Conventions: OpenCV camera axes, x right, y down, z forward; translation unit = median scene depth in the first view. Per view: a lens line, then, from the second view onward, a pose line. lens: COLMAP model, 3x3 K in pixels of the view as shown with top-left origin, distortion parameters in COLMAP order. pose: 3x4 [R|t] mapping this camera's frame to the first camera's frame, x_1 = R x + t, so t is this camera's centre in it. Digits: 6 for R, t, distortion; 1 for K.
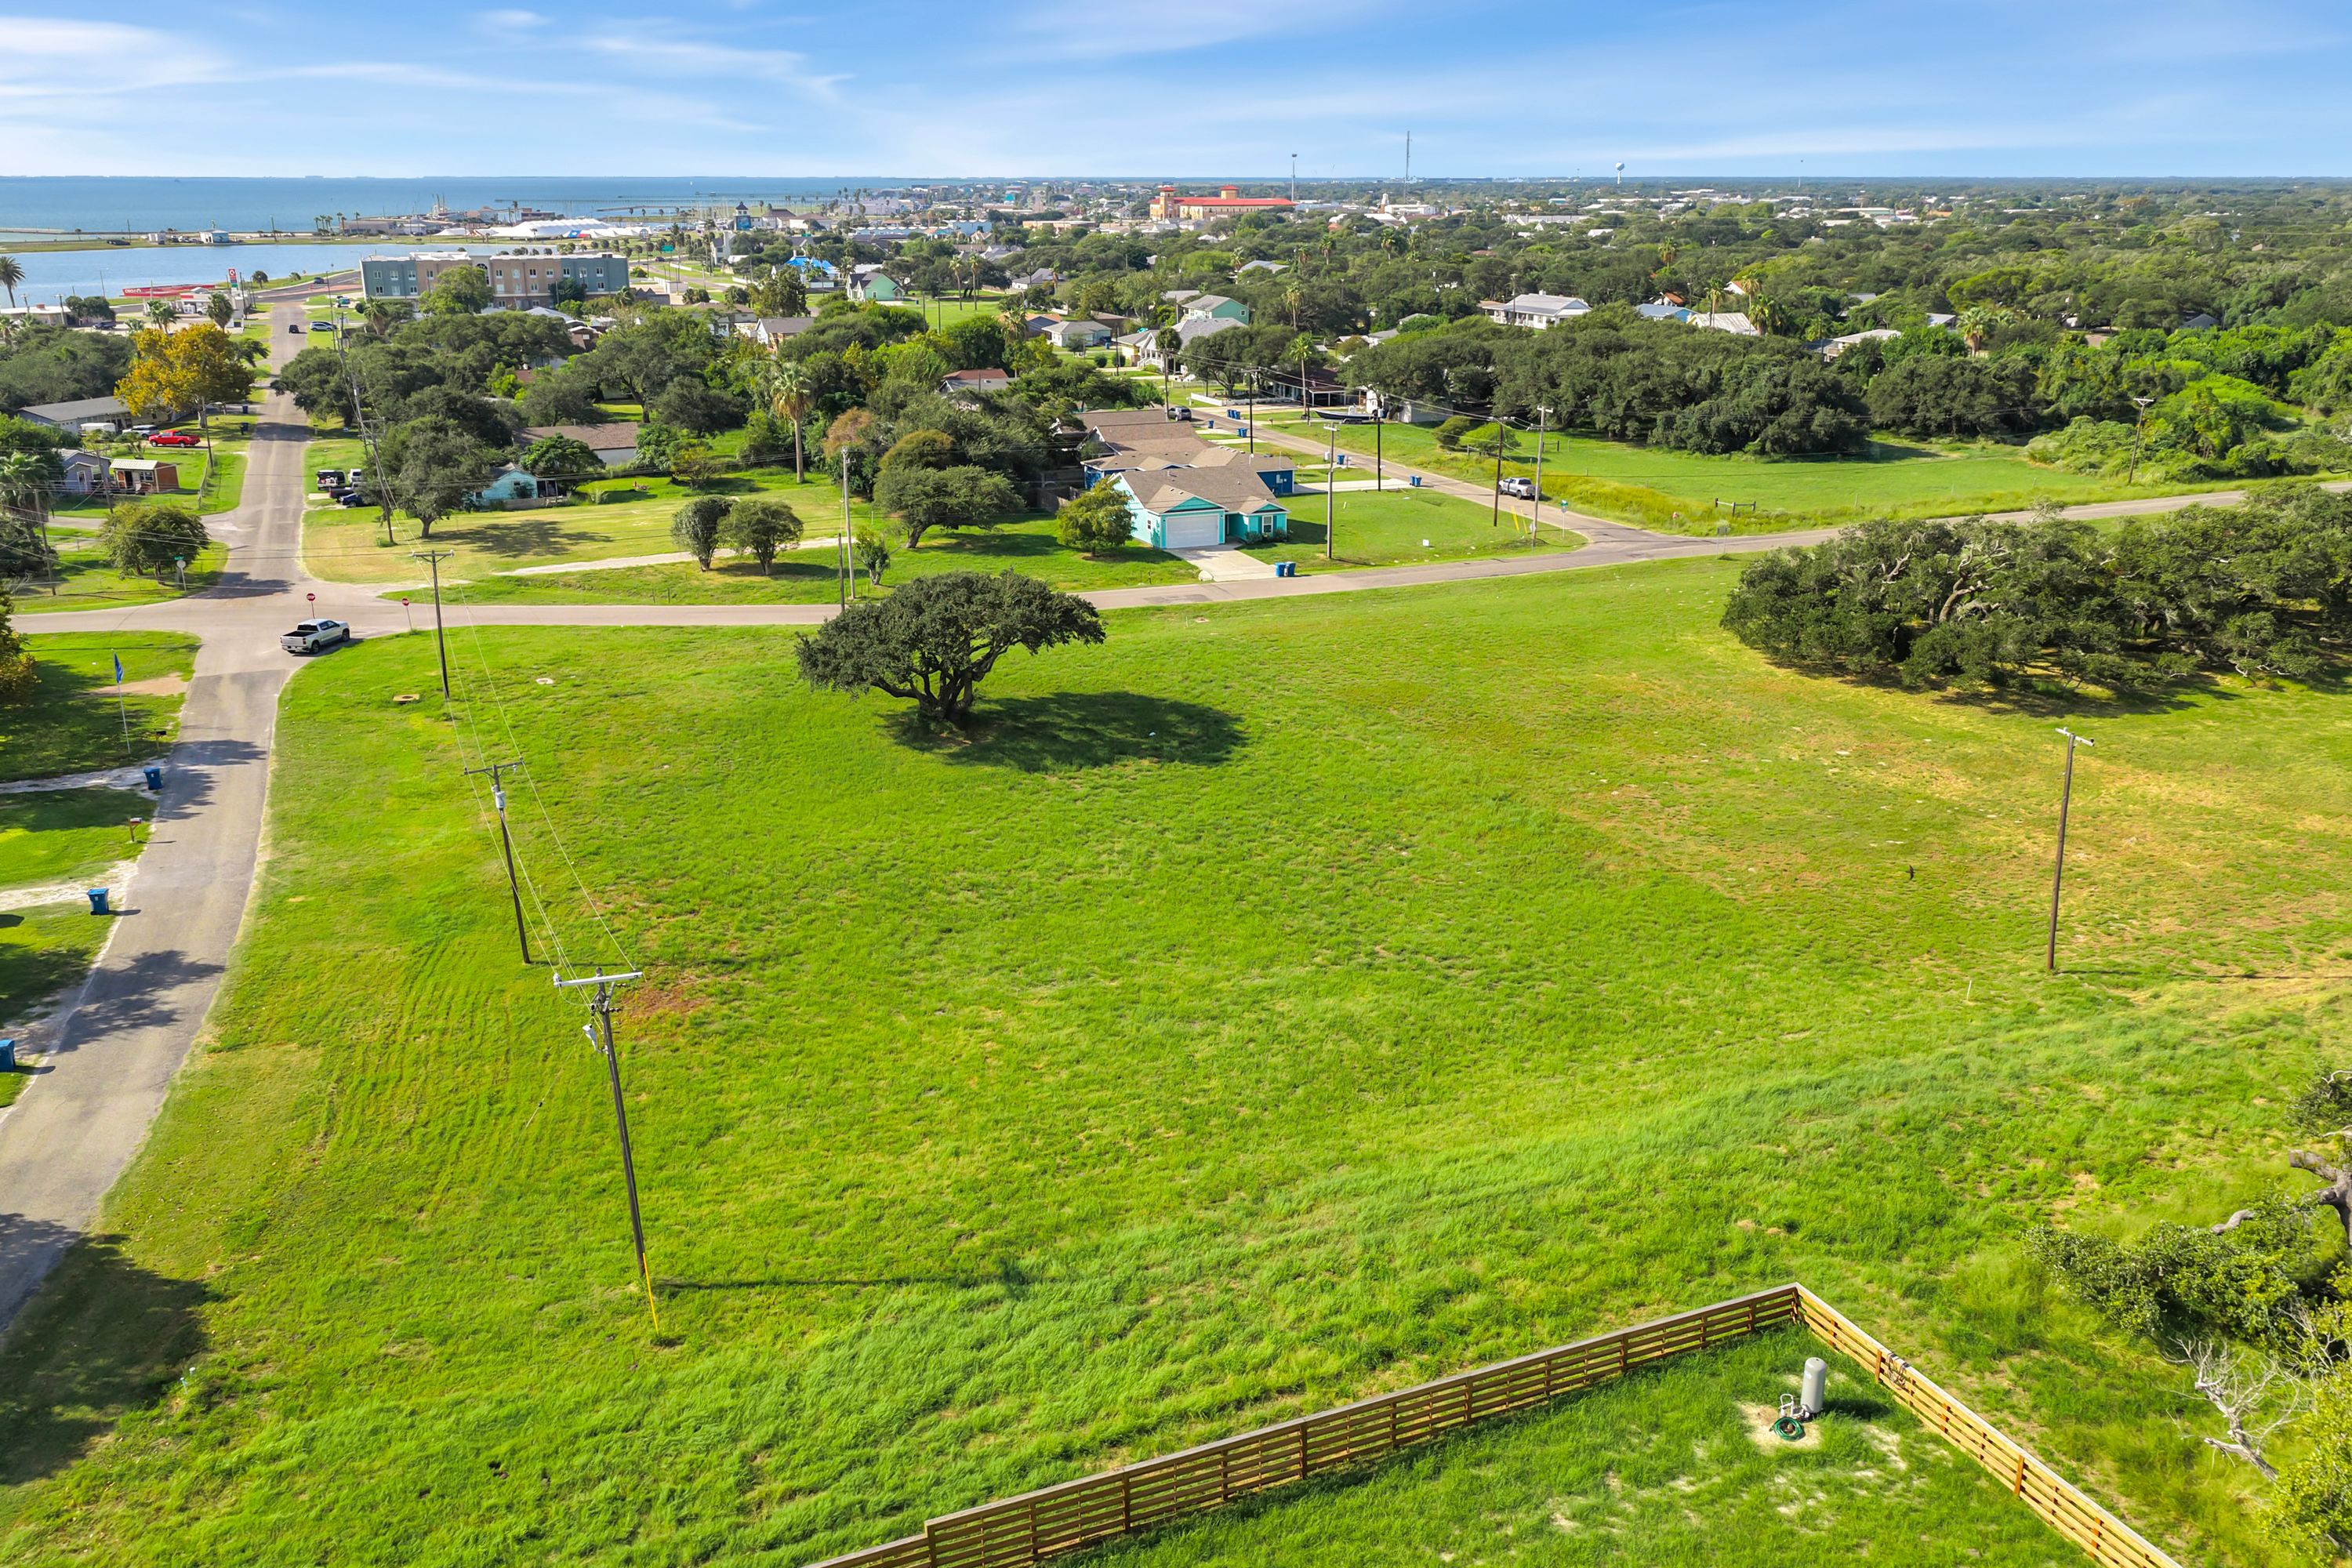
lens RADIAL K [[1961.9, 0, 1180.7], [0, 1961.9, 783.1], [0, 0, 1]] dist [-0.007137, 0.020766]
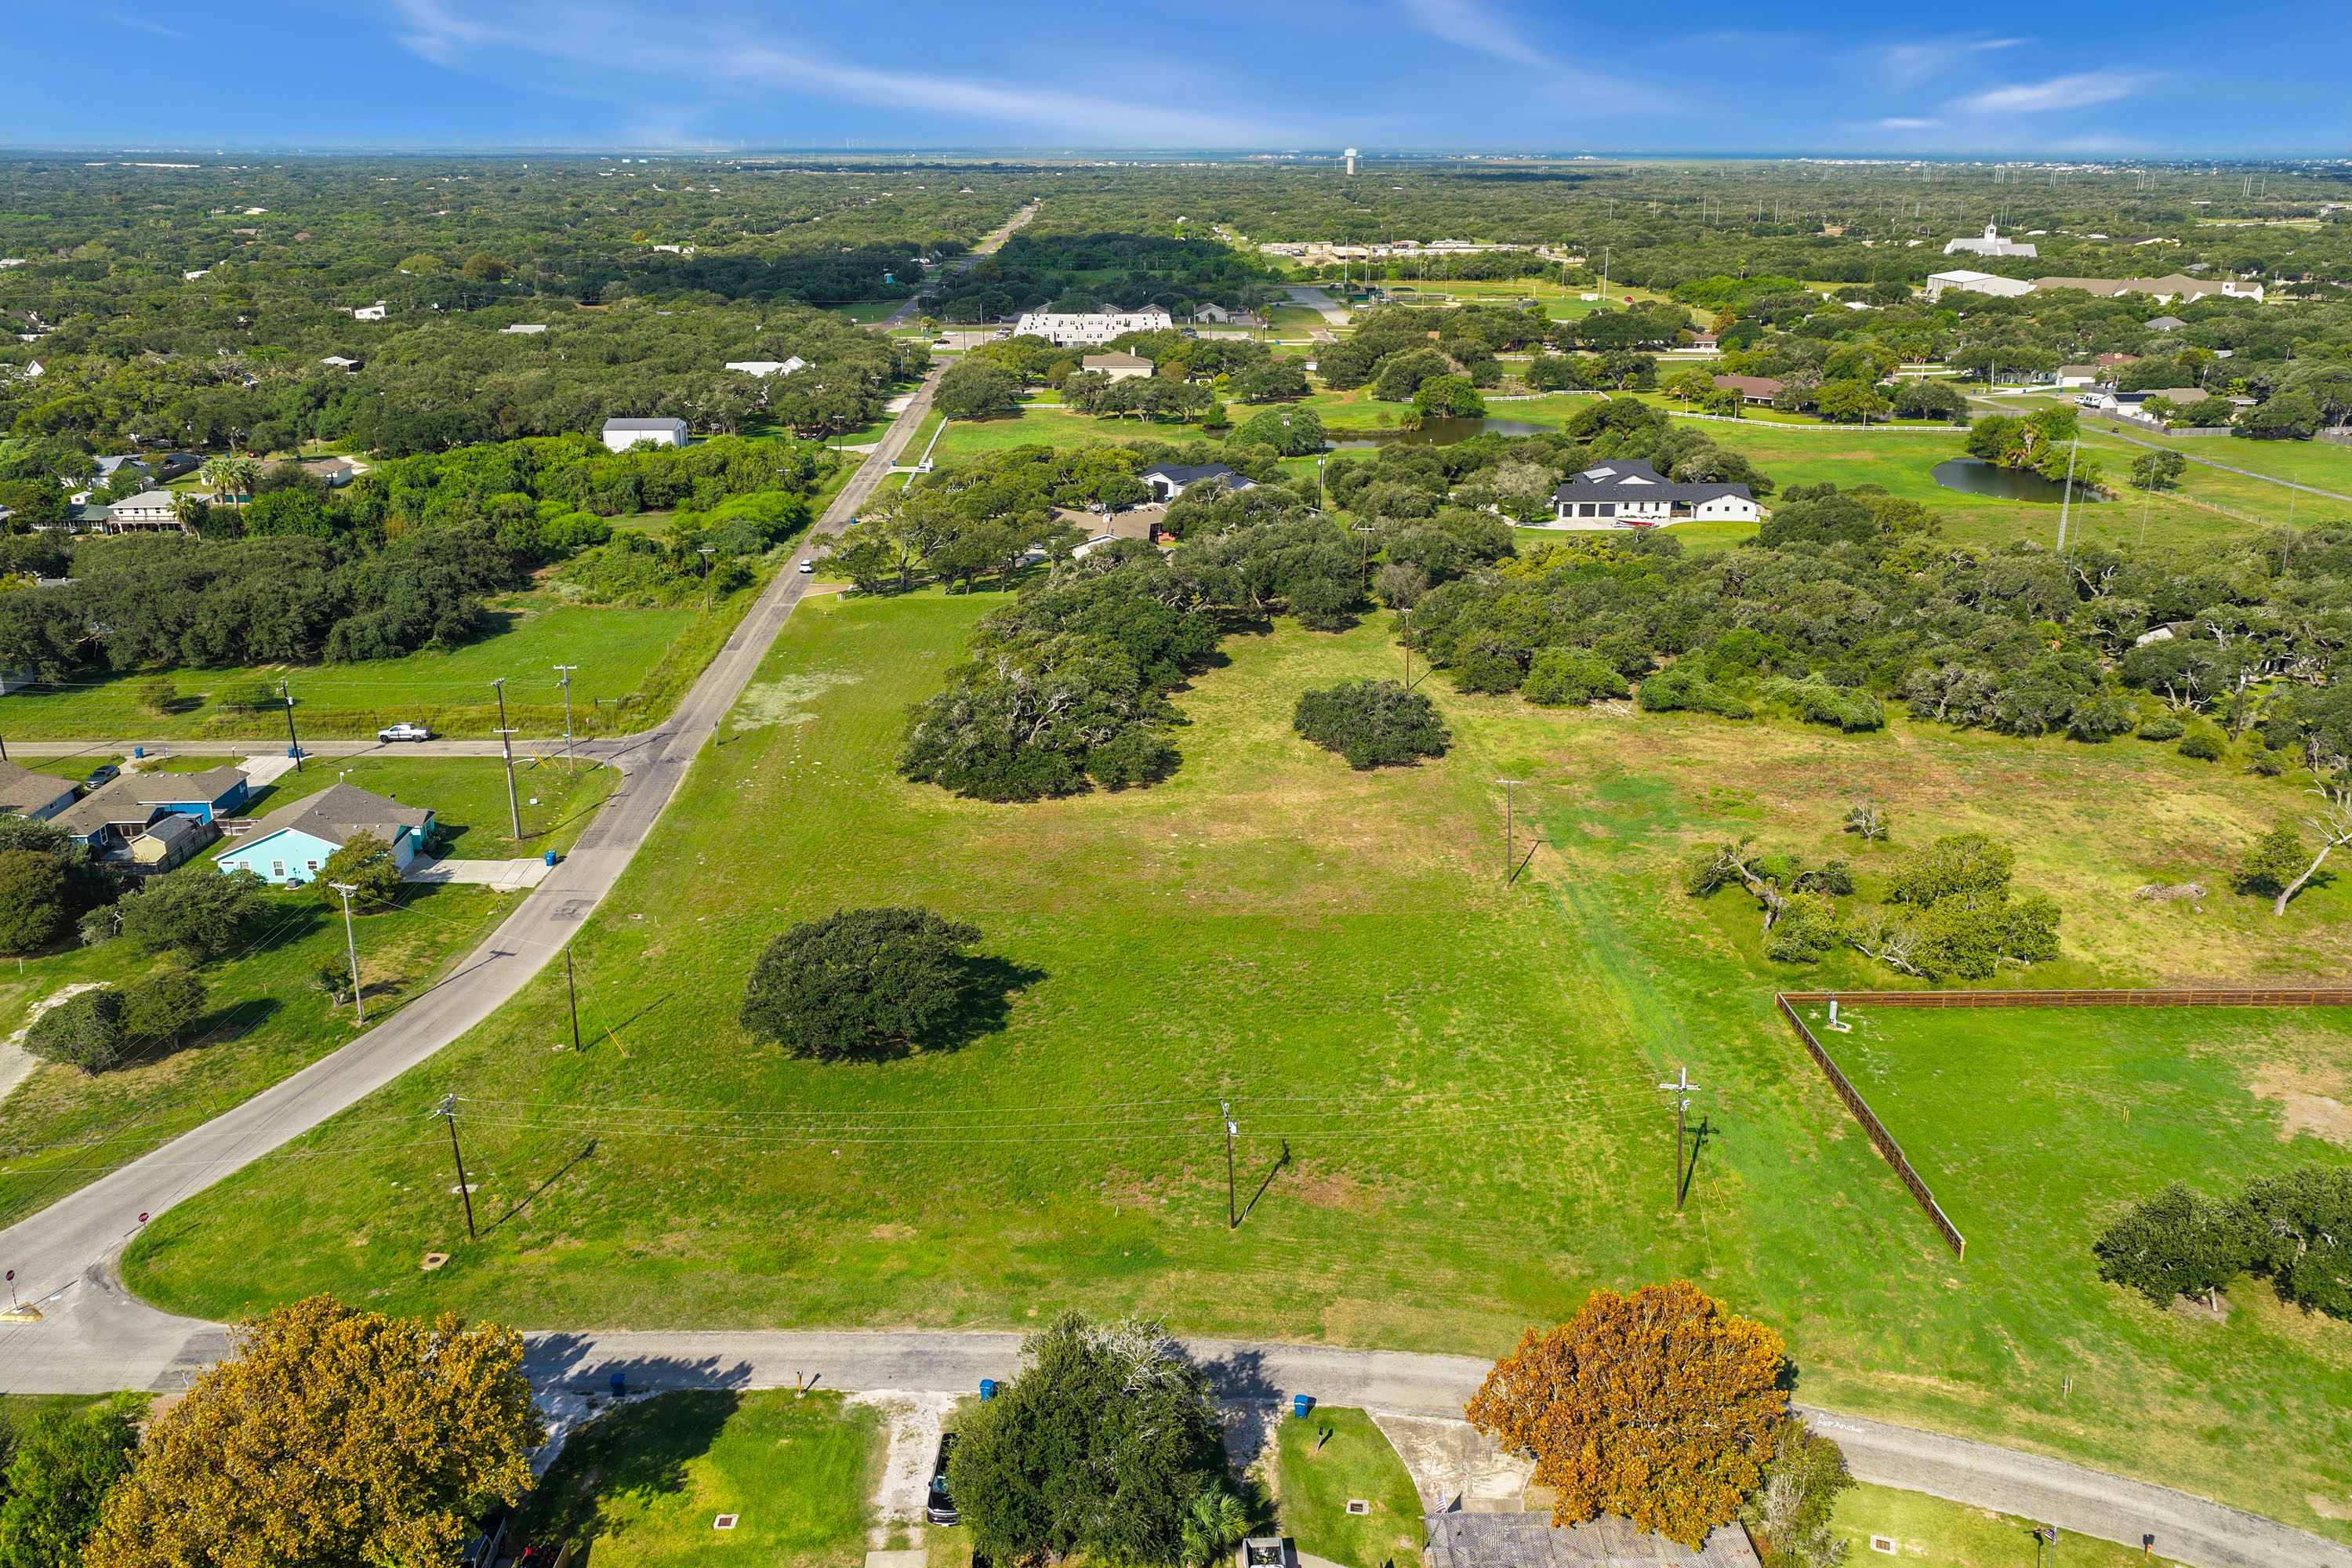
lens RADIAL K [[1939.4, 0, 1176.0], [0, 1939.4, 784.0], [0, 0, 1]] dist [-0.008355, 0.011748]
pose [[0.376083, -0.293461, 0.878887, -1.113305], [0.276136, 0.940919, 0.196013, -0.379925], [-0.884483, 0.168975, 0.434899, 0.242199]]
